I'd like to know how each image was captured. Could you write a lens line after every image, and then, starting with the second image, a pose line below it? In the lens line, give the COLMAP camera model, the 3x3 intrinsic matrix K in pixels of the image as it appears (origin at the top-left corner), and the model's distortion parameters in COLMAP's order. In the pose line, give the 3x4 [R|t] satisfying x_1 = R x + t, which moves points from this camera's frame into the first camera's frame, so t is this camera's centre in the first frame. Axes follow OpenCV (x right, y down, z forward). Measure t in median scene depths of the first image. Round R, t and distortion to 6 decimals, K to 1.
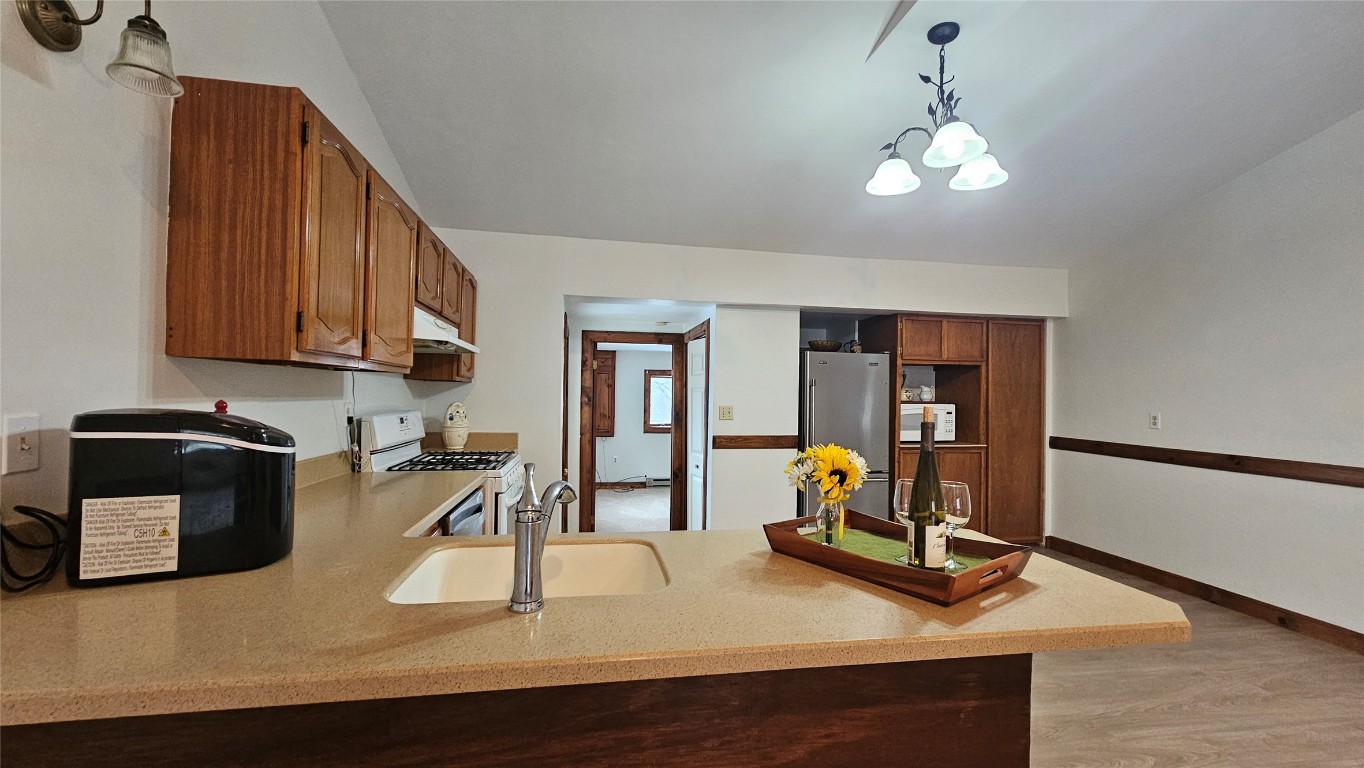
lens RADIAL K [[555.4, 0, 684.8], [0, 555.4, 398.6], [0, 0, 1]] dist [-0.000139, -0.000162]
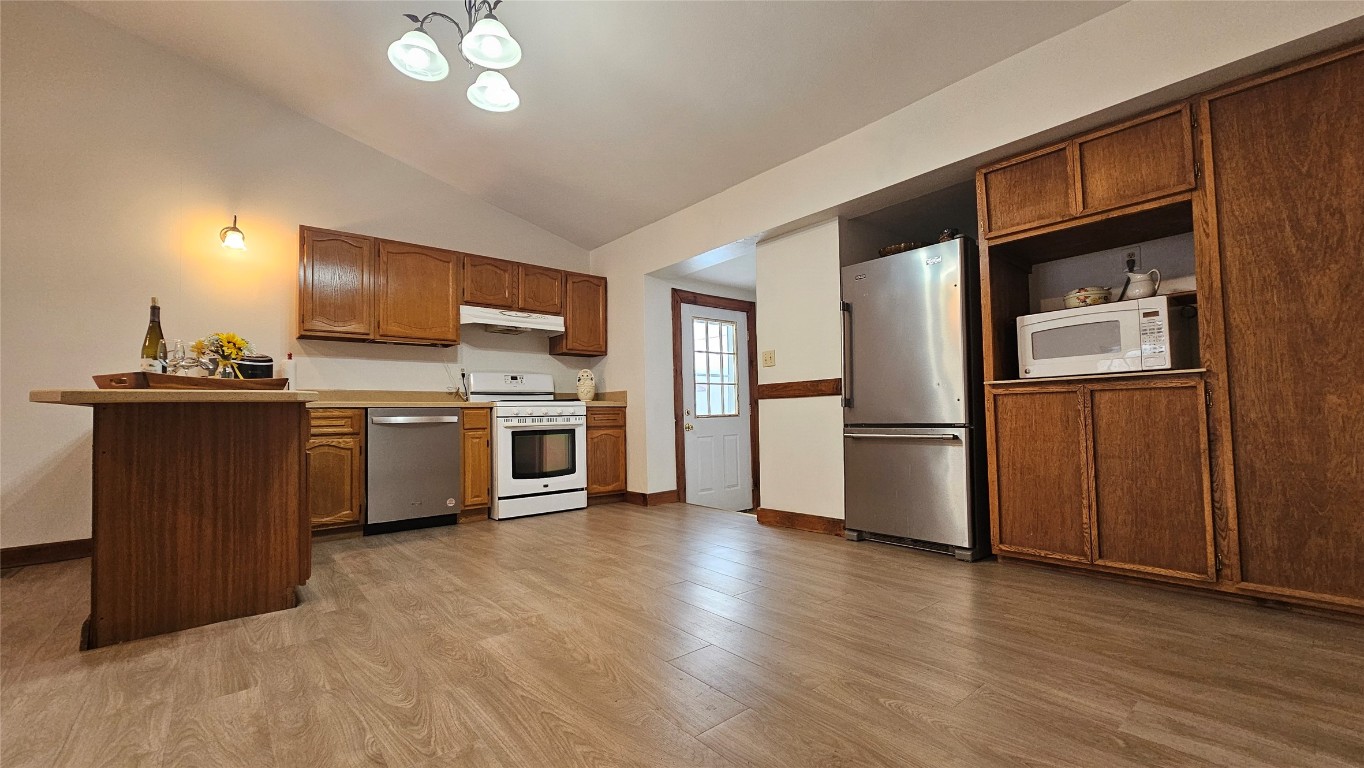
lens RADIAL K [[555.4, 0, 686.8], [0, 555.4, 395.3], [0, 0, 1]] dist [-0.000139, -0.000162]
pose [[0.494935, -0.058552, -0.866955, 0.718860], [0.022436, 0.998256, -0.054611, 0.120037], [0.868640, 0.007578, 0.495386, 0.404790]]
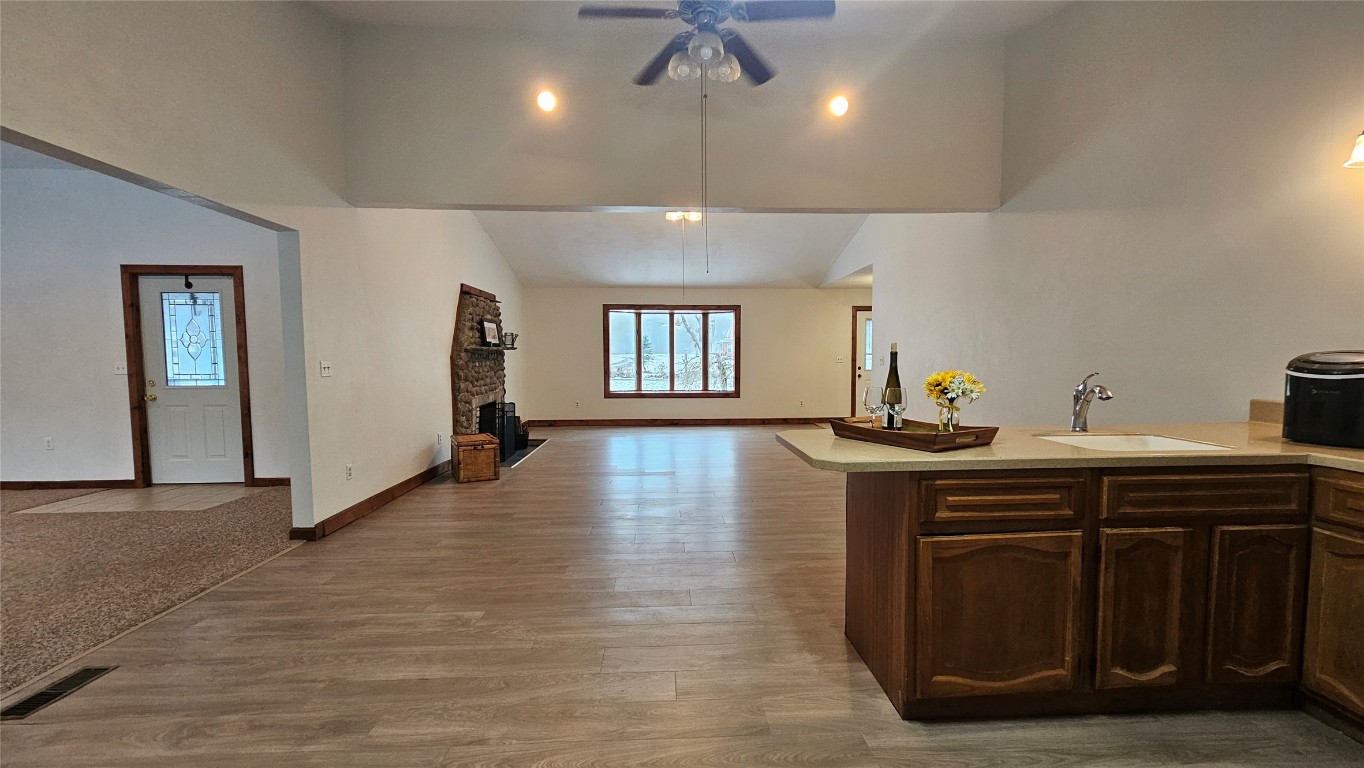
lens RADIAL K [[555.4, 0, 689.5], [0, 555.4, 387.1], [0, 0, 1]] dist [-0.000139, -0.000162]
pose [[-0.991500, -0.022347, 0.128171, 0.220015], [-0.014079, 0.997782, 0.065055, 0.013354], [-0.129341, 0.062698, -0.989616, 0.743684]]
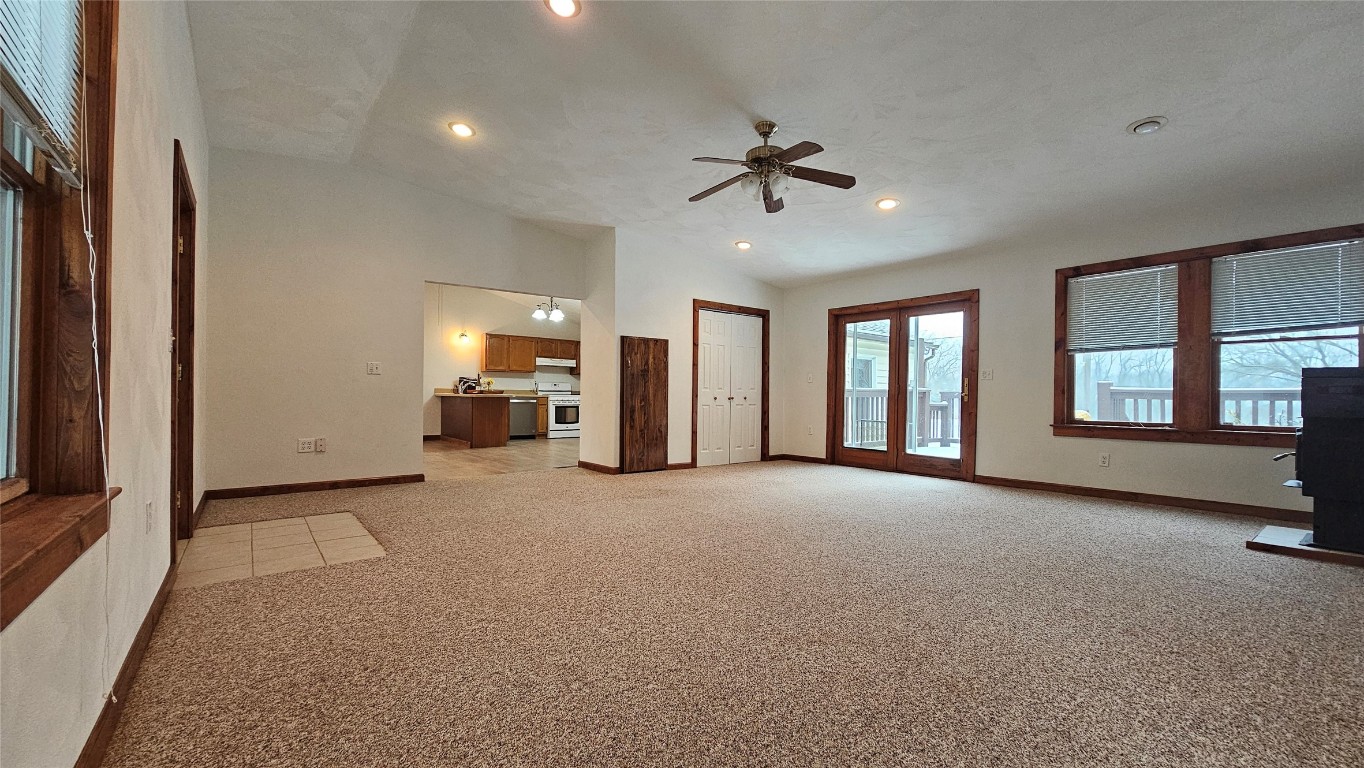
lens RADIAL K [[555.4, 0, 687.5], [0, 555.4, 394.4], [0, 0, 1]] dist [-0.000139, -0.000162]
pose [[0.465191, -0.021006, -0.884961, 2.196158], [-0.006412, 0.999612, -0.027098, 0.133271], [0.885187, 0.018280, 0.464876, -0.007570]]
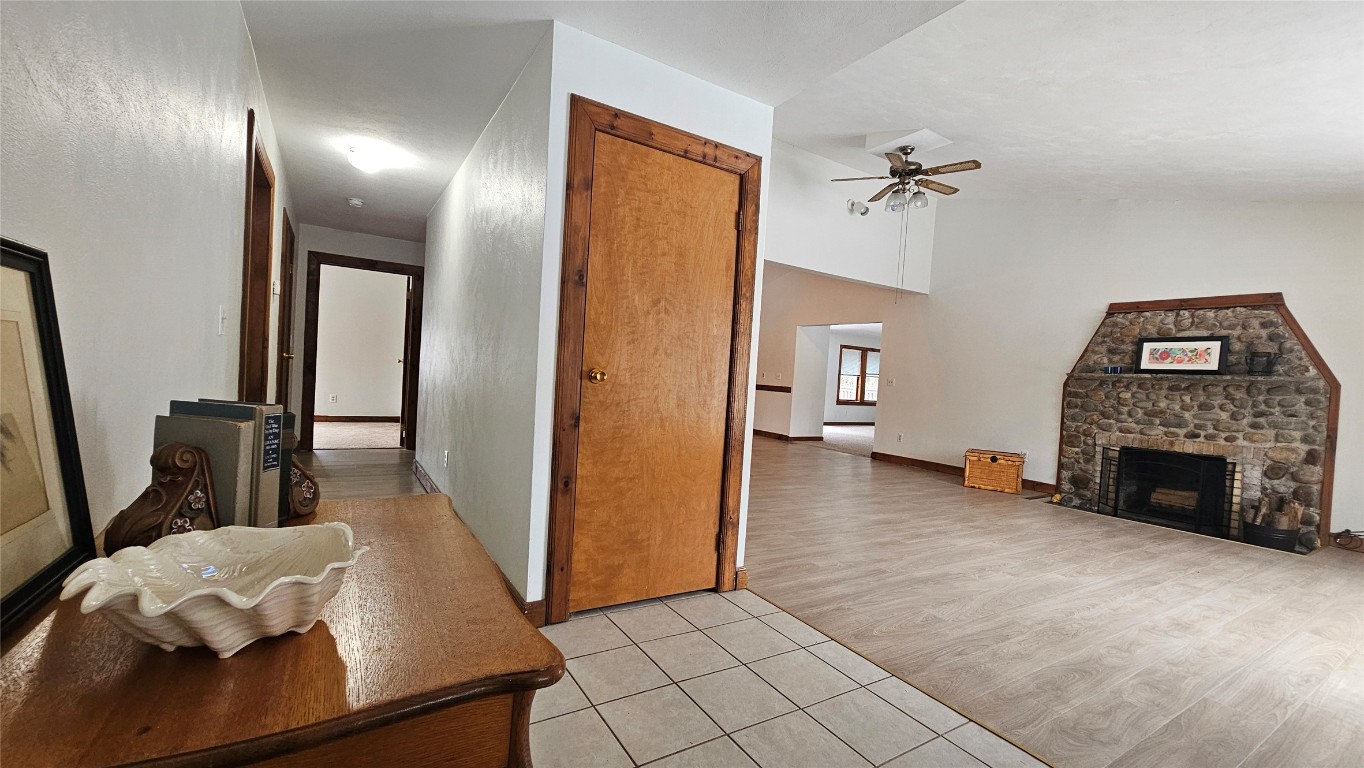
lens RADIAL K [[555.4, 0, 686.5], [0, 555.4, 394.2], [0, 0, 1]] dist [-0.000139, -0.000162]
pose [[0.925487, 0.024594, 0.377980, -0.365241], [-0.040714, 0.998568, 0.034713, 0.050335], [-0.376585, -0.047516, 0.925163, -1.350970]]
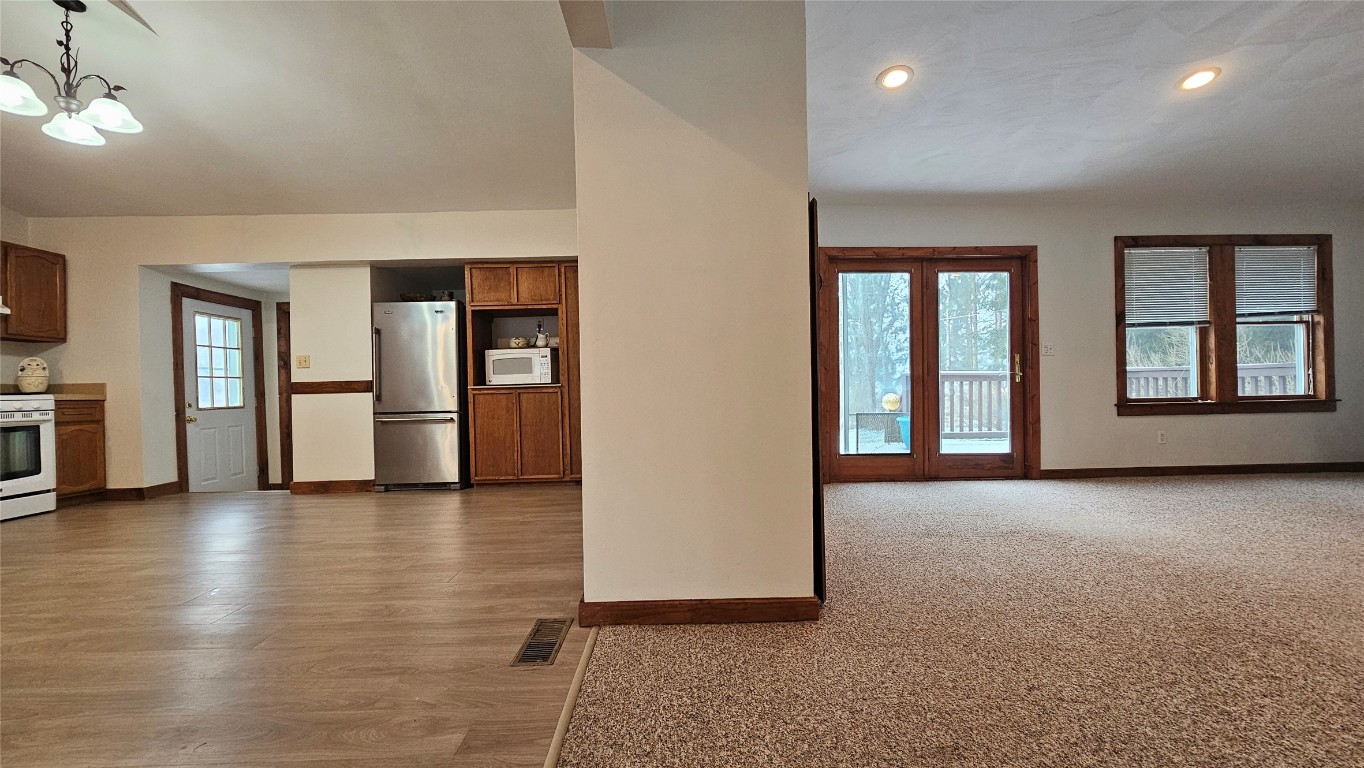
lens RADIAL K [[555.4, 0, 686.5], [0, 555.4, 394.5], [0, 0, 1]] dist [-0.000139, -0.000162]
pose [[0.986116, -0.038177, -0.161613, 0.932473], [0.037881, 0.999270, -0.004913, 0.115940], [0.161682, -0.001277, 0.986842, 0.016464]]
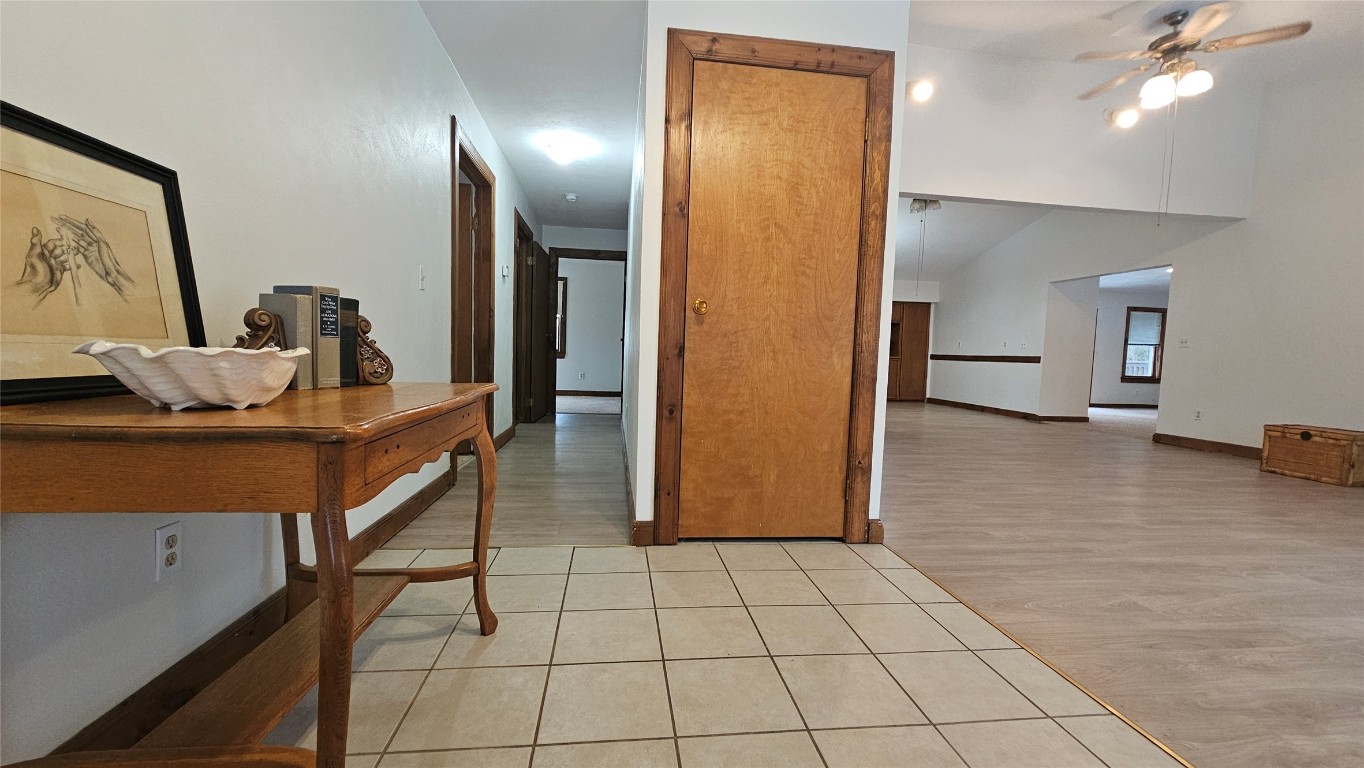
lens RADIAL K [[555.4, 0, 686.0], [0, 555.4, 393.2], [0, 0, 1]] dist [-0.000139, -0.000162]
pose [[0.998837, 0.015698, -0.045590, -0.245848], [-0.012824, 0.997952, 0.062664, 0.099601], [0.046480, -0.062007, 0.996993, -1.364437]]
